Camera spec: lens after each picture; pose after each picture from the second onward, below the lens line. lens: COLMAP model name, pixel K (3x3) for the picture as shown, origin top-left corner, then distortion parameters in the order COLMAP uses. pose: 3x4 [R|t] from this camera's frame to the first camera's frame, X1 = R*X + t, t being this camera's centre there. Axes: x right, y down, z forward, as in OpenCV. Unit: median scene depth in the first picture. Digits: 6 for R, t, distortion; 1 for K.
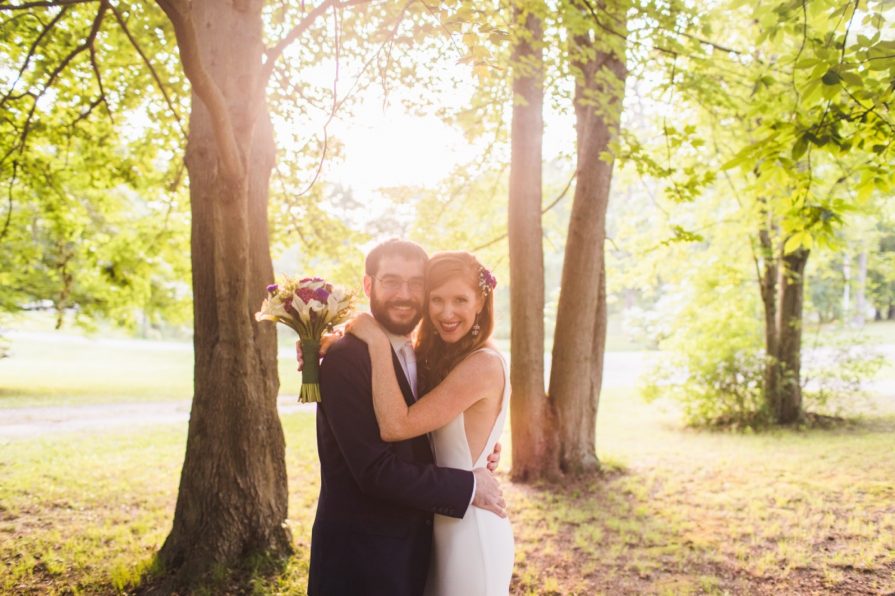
lens RADIAL K [[893.7, 0, 444.8], [0, 893.7, 298.7], [0, 0, 1]] dist [-0.015653, 0.000000]
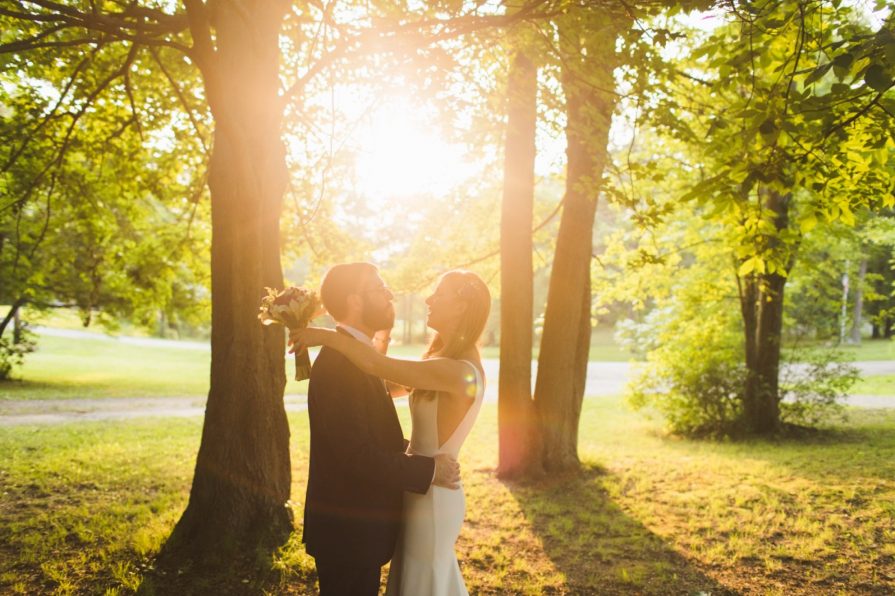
lens RADIAL K [[893.7, 0, 439.1], [0, 893.7, 299.3], [0, 0, 1]] dist [-0.015653, 0.000000]
pose [[0.999440, 0.024875, -0.022376, 0.024282], [-0.025005, 0.999672, -0.005529, -0.004782], [0.022232, 0.006085, 0.999734, -0.097911]]
